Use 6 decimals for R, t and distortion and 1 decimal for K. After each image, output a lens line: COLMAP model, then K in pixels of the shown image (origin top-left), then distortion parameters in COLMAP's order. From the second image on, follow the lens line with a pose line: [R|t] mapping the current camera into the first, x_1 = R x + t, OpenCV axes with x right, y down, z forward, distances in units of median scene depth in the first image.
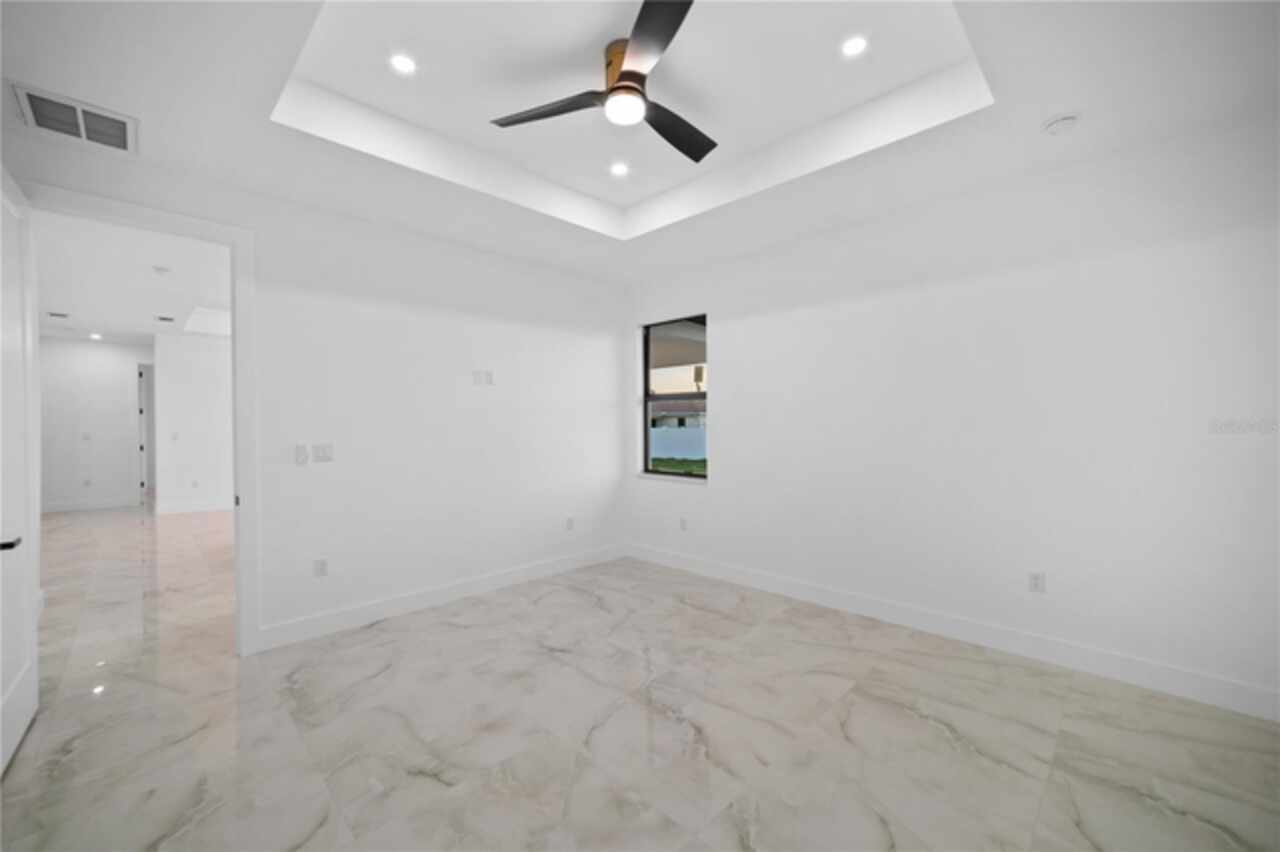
lens RADIAL K [[469.0, 0, 644.7], [0, 469.0, 427.7], [0, 0, 1]] dist [0.009434, 0.000263]
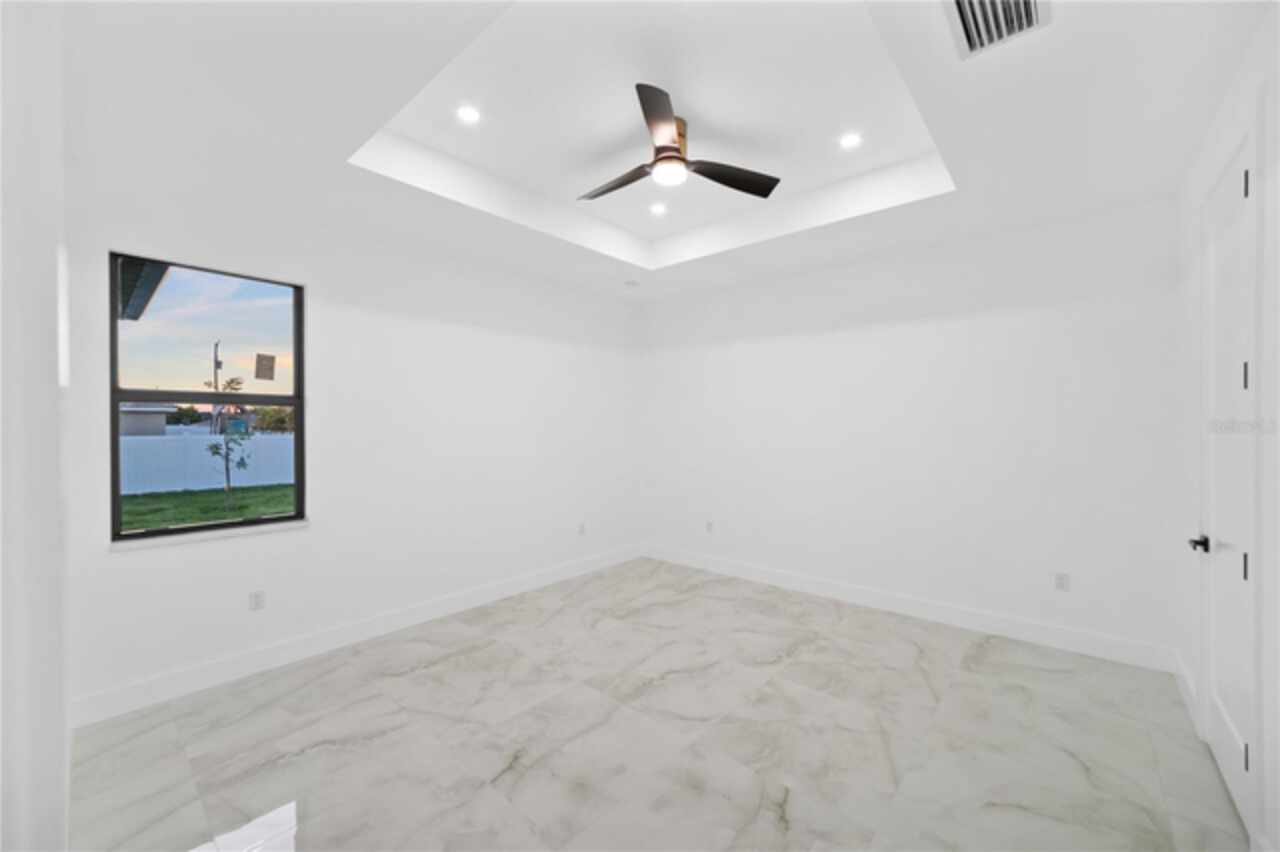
lens RADIAL K [[508.7, 0, 640.0], [0, 508.7, 426.0], [0, 0, 1]] dist [0.001571, -0.000120]
pose [[-0.034545, 0.013070, 0.999318, -0.887689], [0.004826, 0.999905, -0.012911, -0.001354], [-0.999391, 0.004377, -0.034605, 0.802699]]
